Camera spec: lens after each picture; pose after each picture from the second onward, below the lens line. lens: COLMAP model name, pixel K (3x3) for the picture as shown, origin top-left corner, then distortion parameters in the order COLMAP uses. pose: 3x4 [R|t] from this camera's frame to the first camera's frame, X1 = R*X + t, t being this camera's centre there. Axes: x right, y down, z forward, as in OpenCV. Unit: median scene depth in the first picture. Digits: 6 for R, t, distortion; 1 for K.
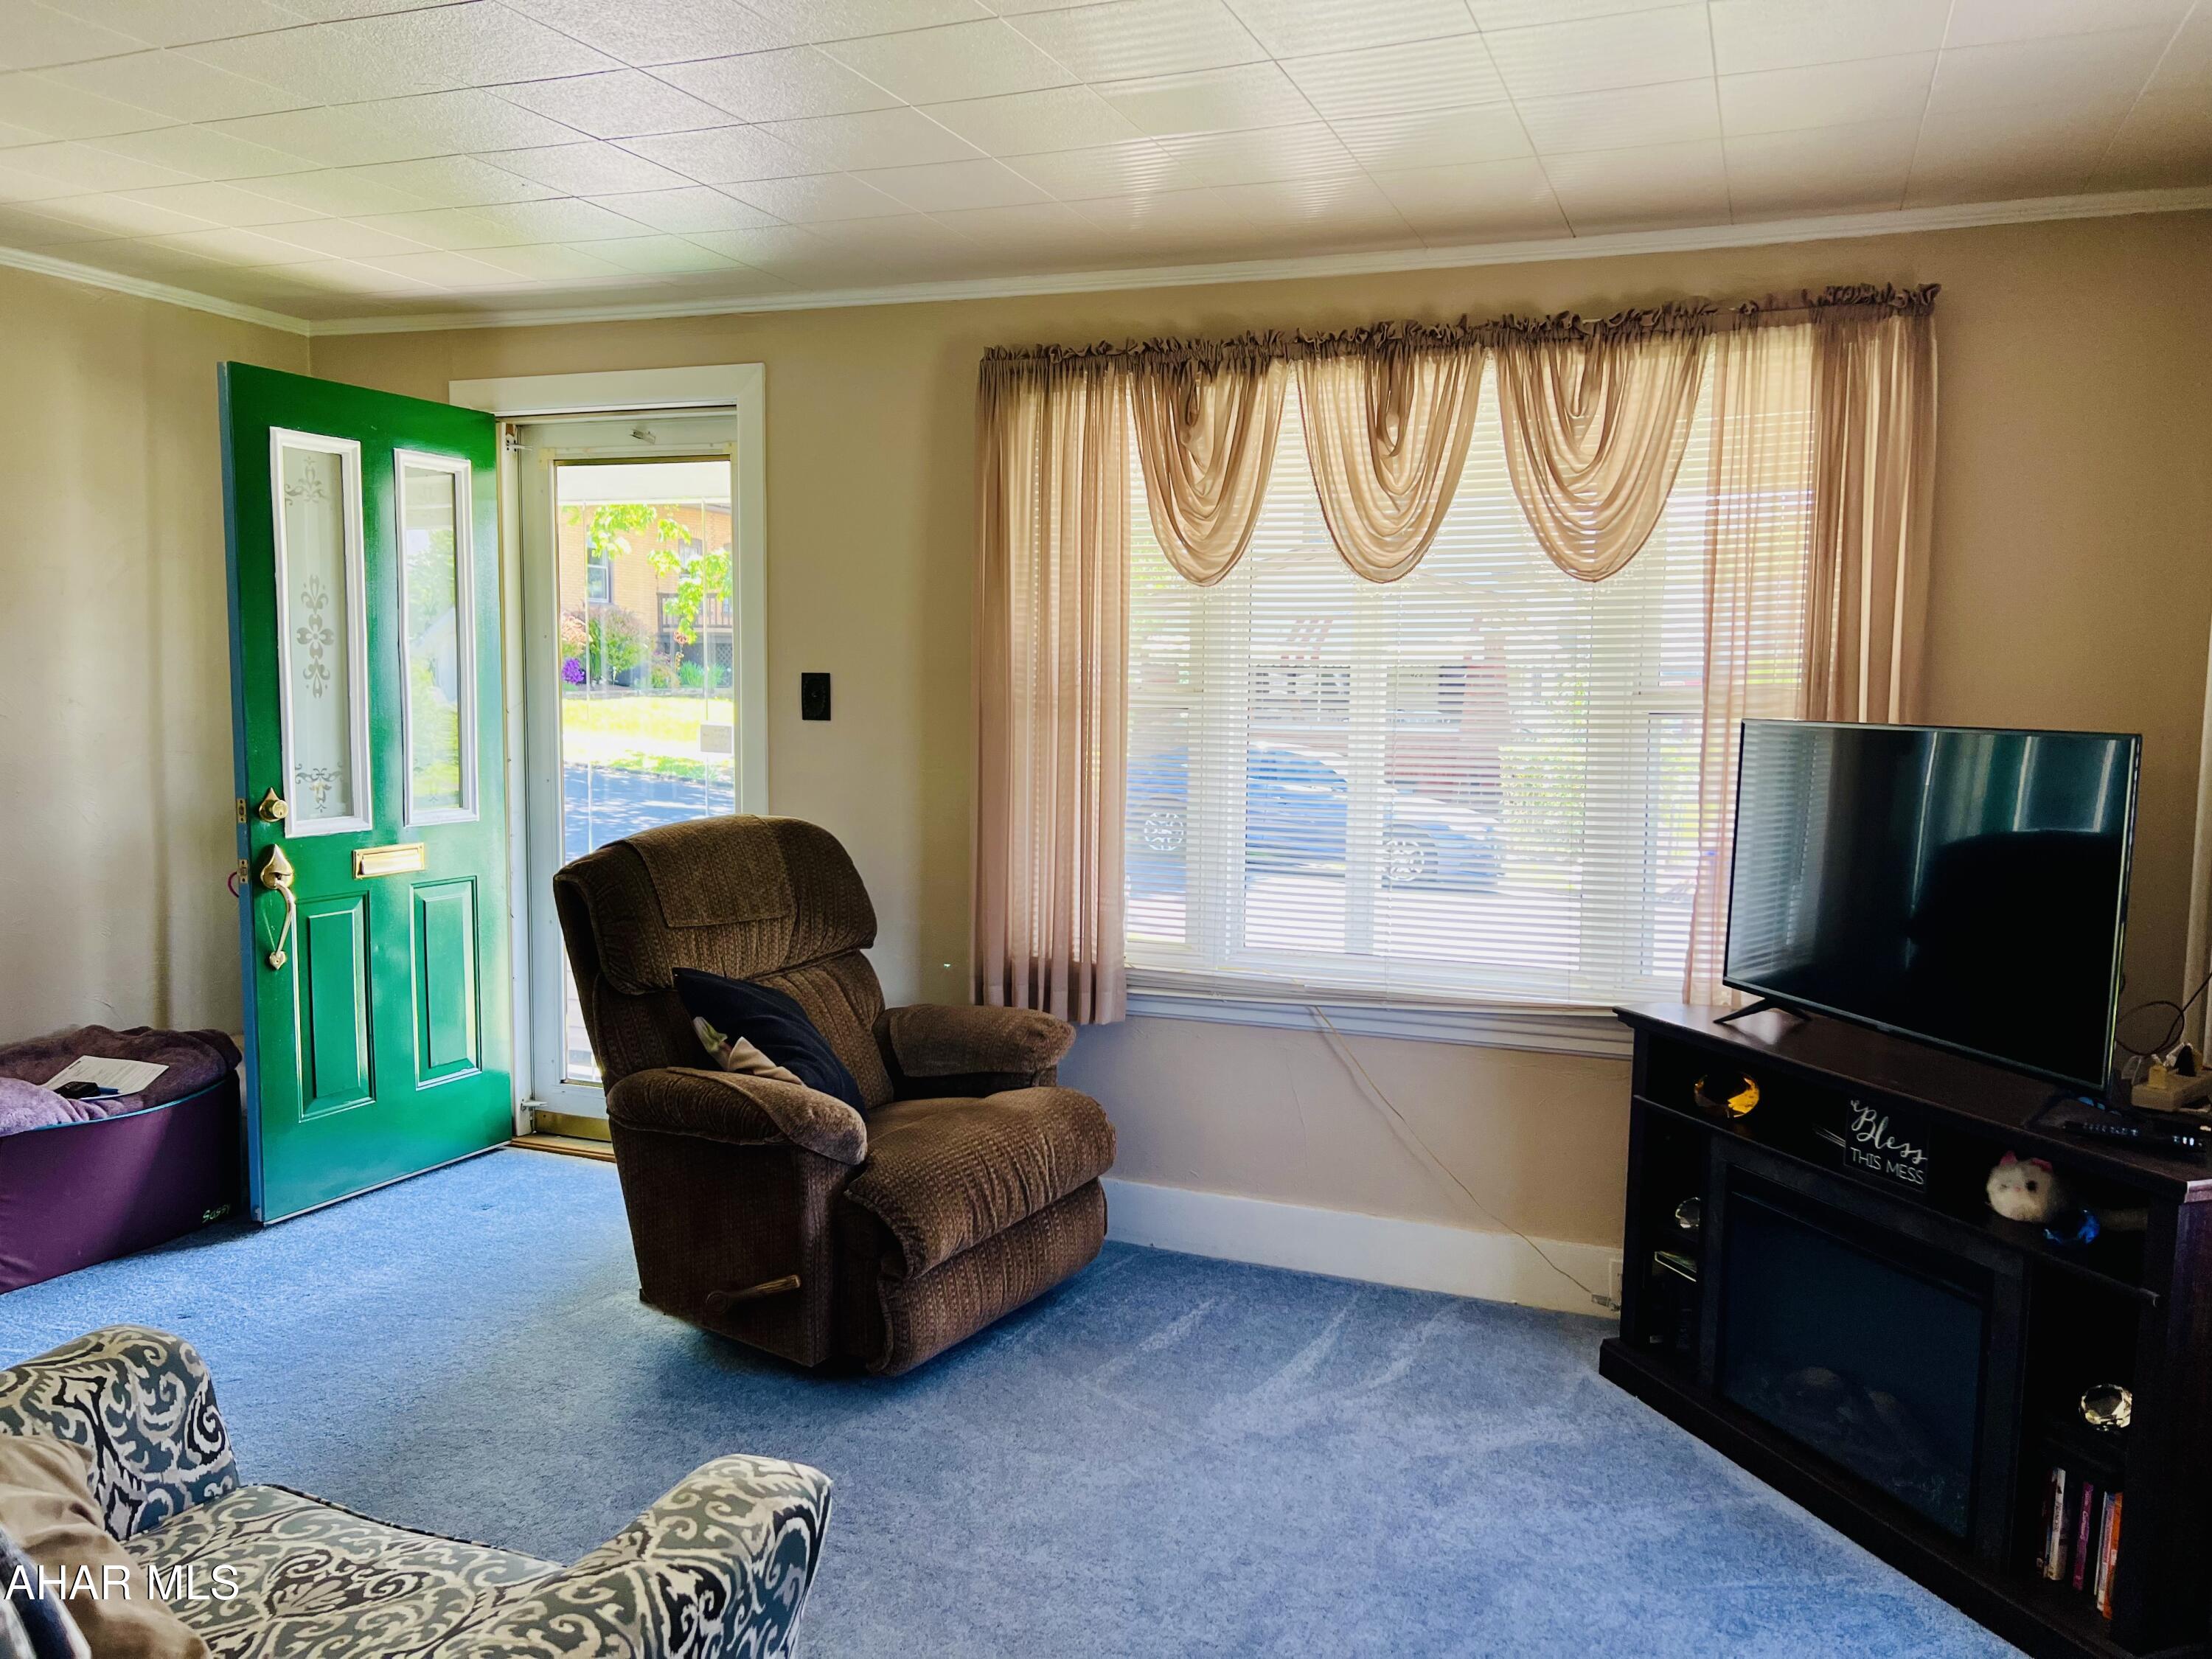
lens RADIAL K [[1667.6, 0, 1100.1], [0, 1667.6, 819.8], [0, 0, 1]] dist [0.048771, -0.048724]
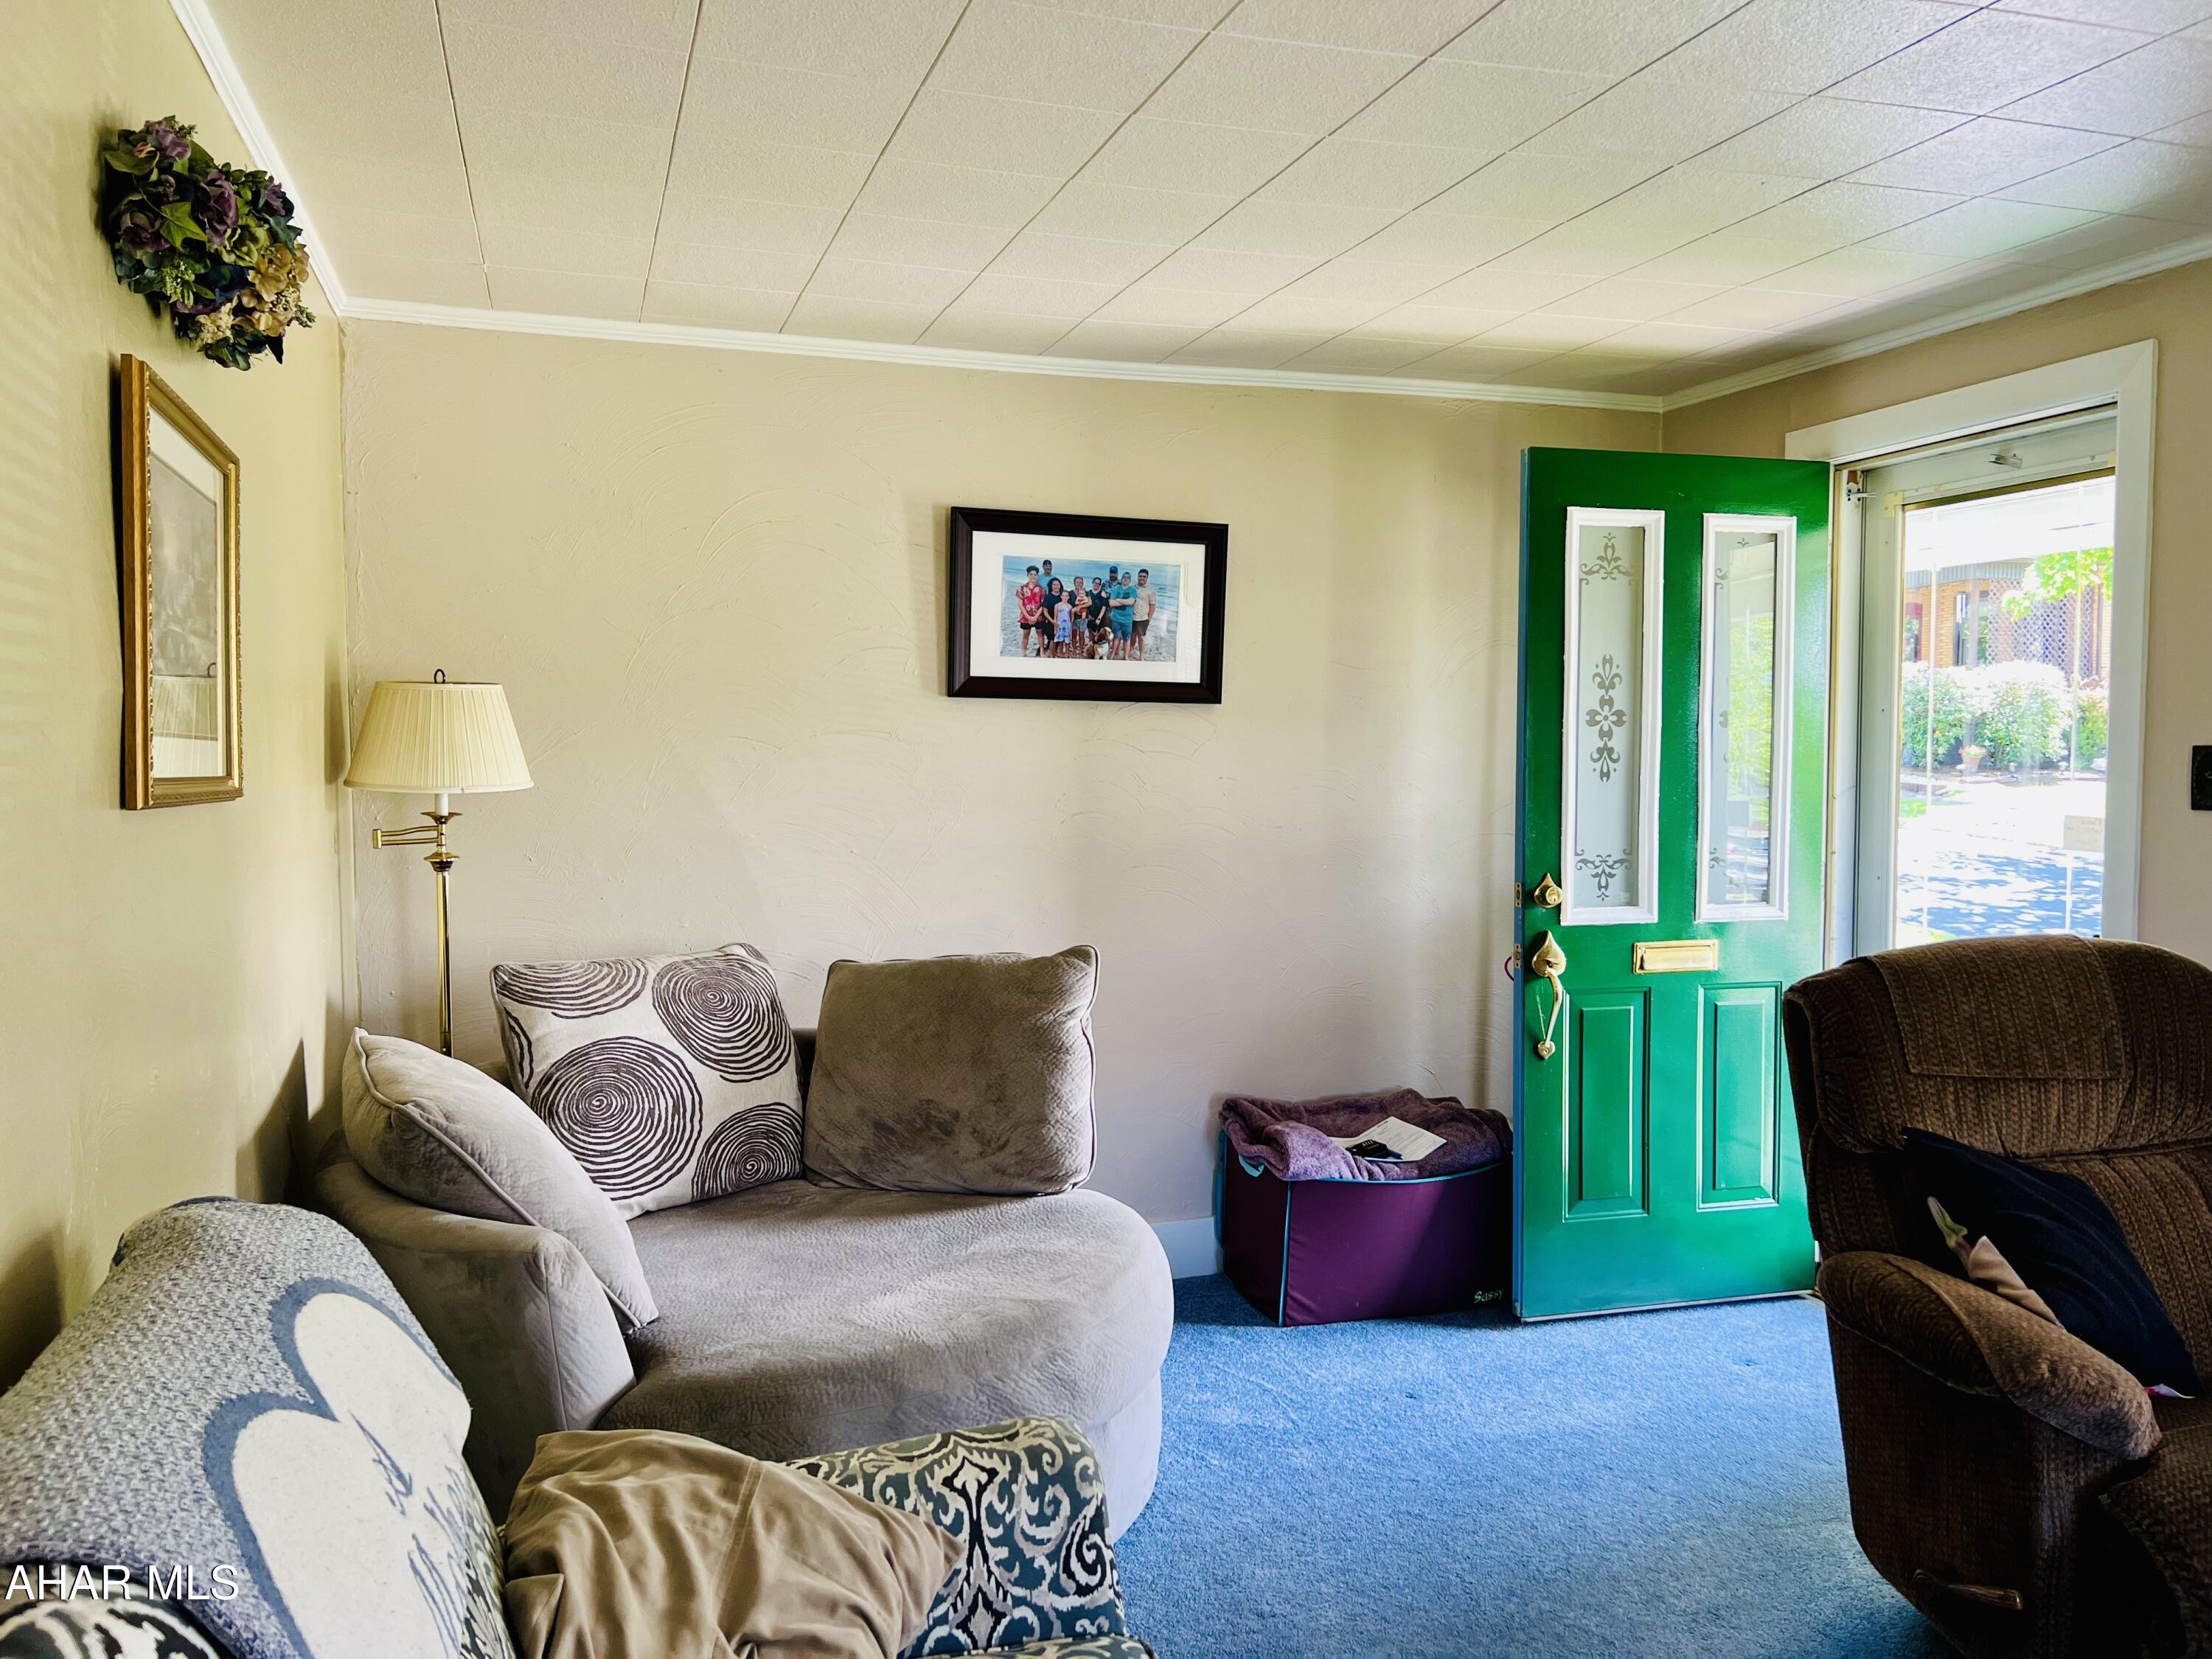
lens RADIAL K [[1667.6, 0, 1100.1], [0, 1667.6, 819.8], [0, 0, 1]] dist [0.048771, -0.048724]
pose [[0.645613, 0.018400, -0.763443, 0.100519], [-0.055525, 0.998195, -0.022897, -0.016065], [0.761643, 0.057173, 0.645469, 0.205168]]
